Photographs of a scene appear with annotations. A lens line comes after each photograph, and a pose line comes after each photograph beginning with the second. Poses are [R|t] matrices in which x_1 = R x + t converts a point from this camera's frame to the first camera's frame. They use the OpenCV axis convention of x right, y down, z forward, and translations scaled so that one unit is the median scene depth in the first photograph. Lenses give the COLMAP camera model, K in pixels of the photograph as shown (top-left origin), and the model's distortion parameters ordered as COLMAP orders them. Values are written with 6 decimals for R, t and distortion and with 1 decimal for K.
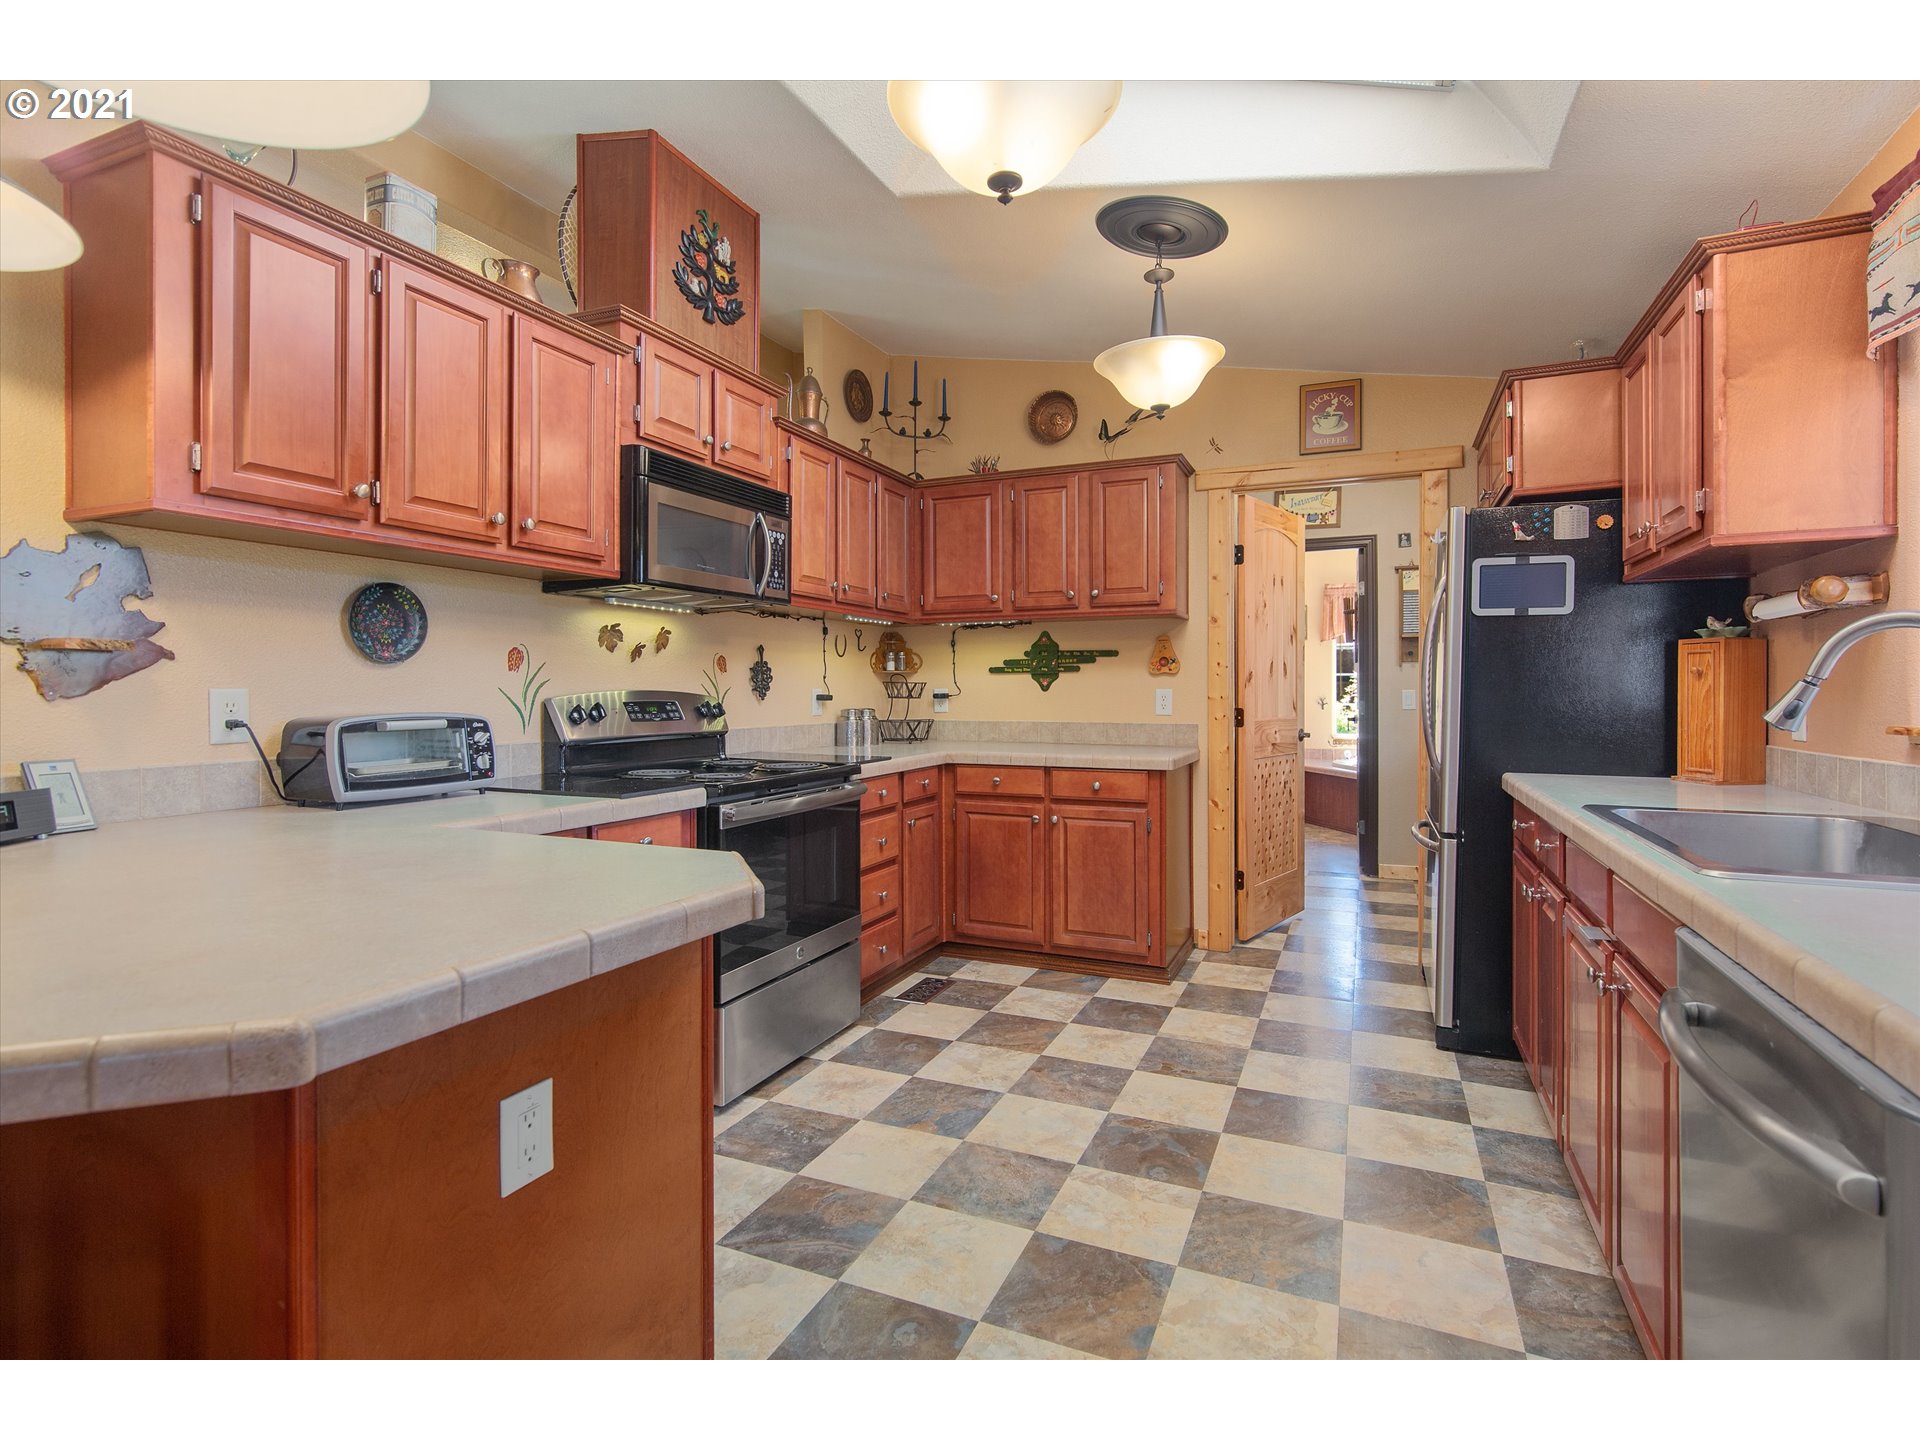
lens RADIAL K [[927.7, 0, 970.4], [0, 927.7, 687.6], [0, 0, 1]] dist [-0.003500, 0.001037]
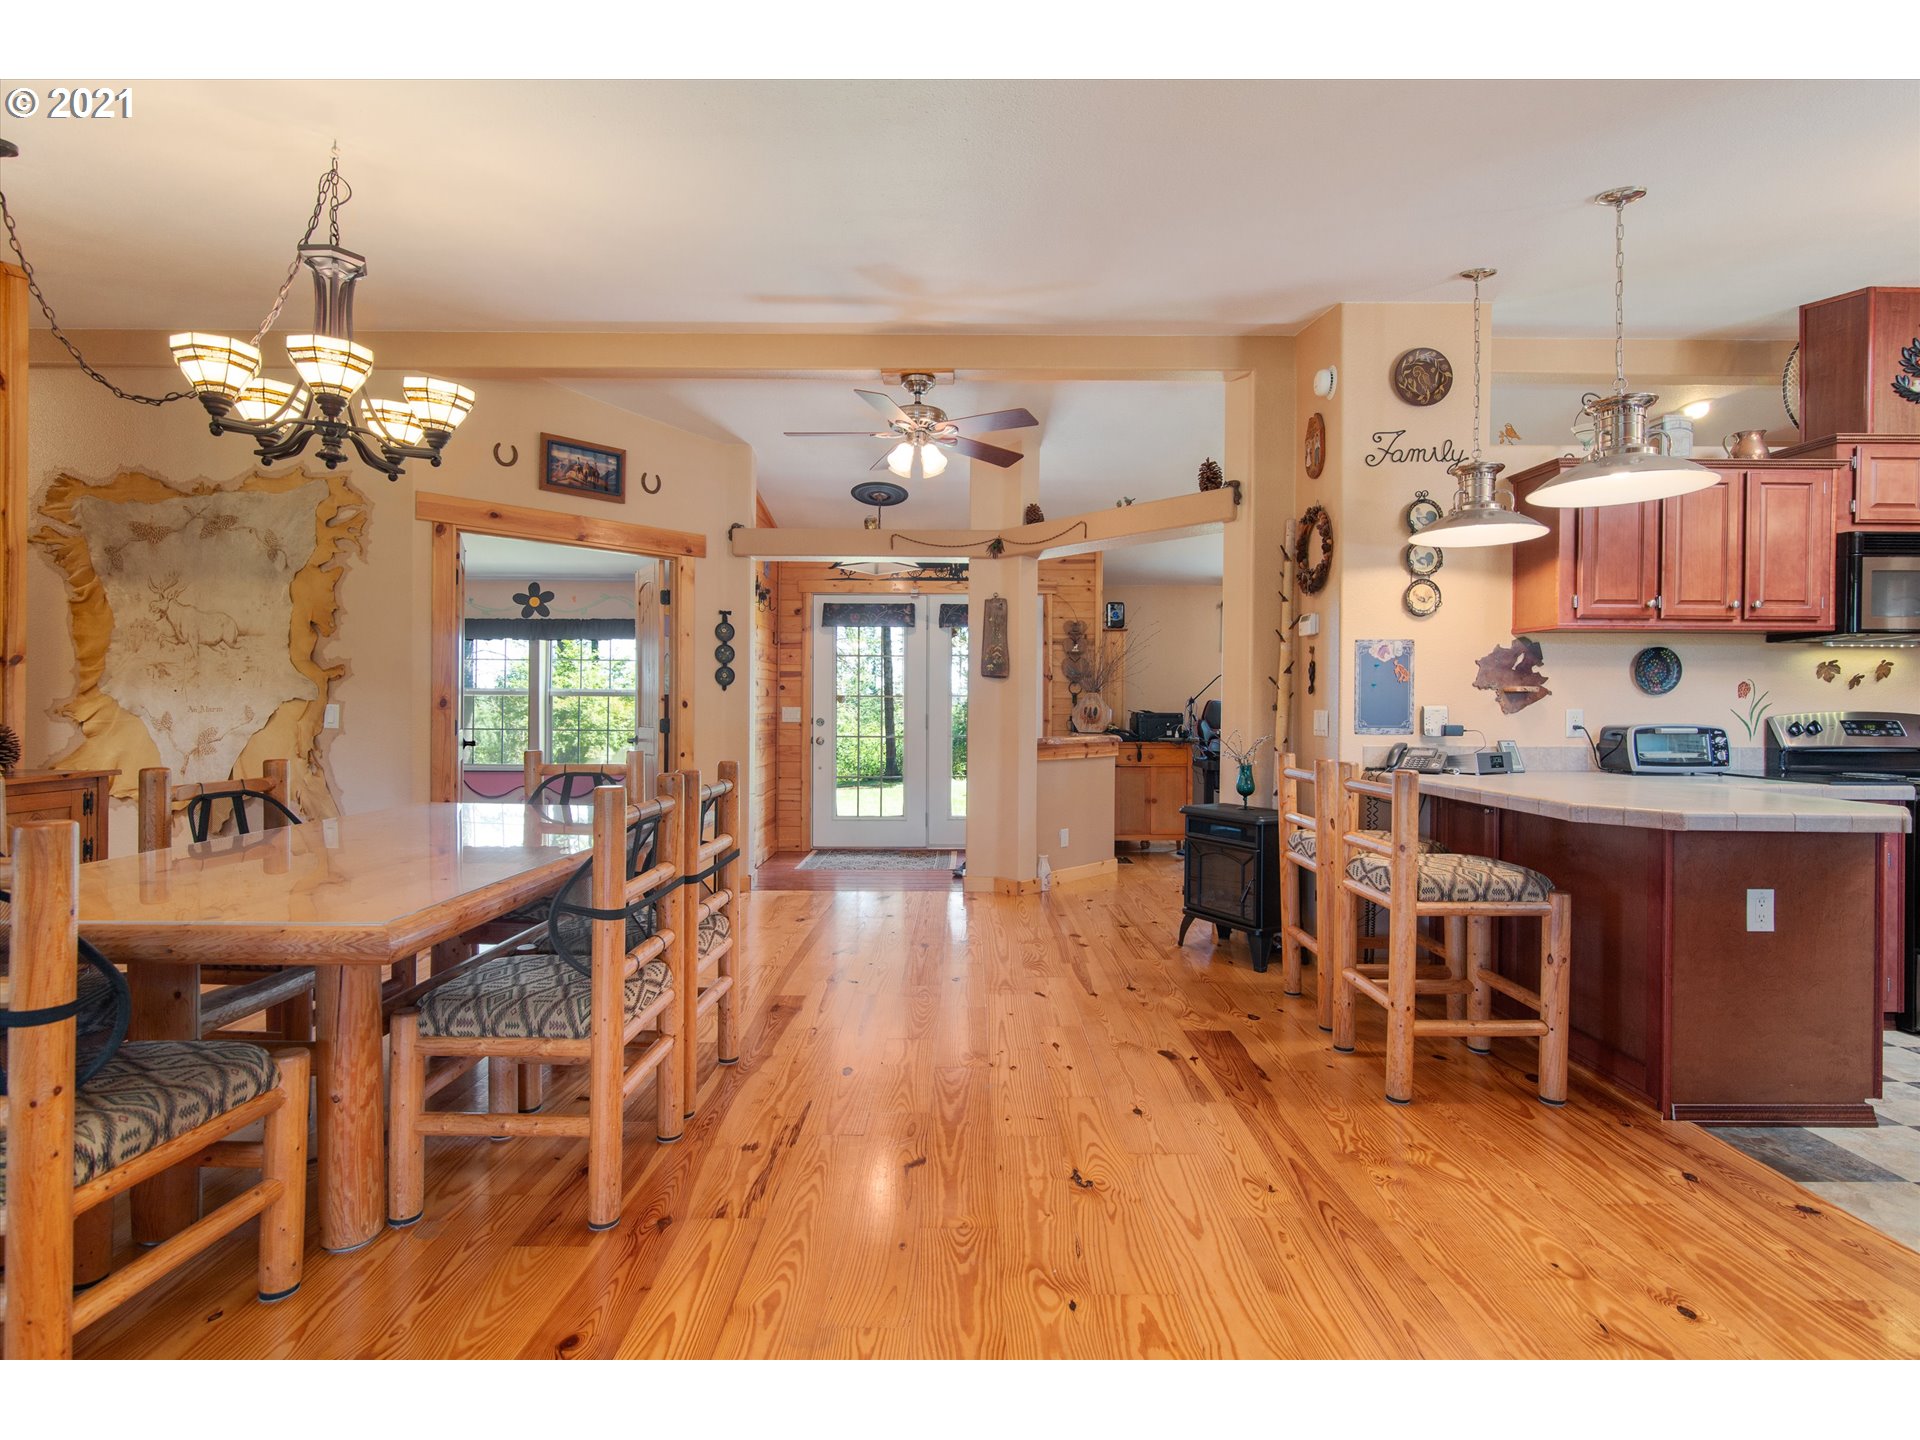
lens RADIAL K [[927.7, 0, 955.4], [0, 927.7, 712.2], [0, 0, 1]] dist [-0.003500, 0.001037]
pose [[0.412597, 0.009377, -0.910865, 0.355165], [-0.002827, 0.999955, 0.009013, -0.005092], [0.910909, -0.001144, 0.412605, -0.799623]]
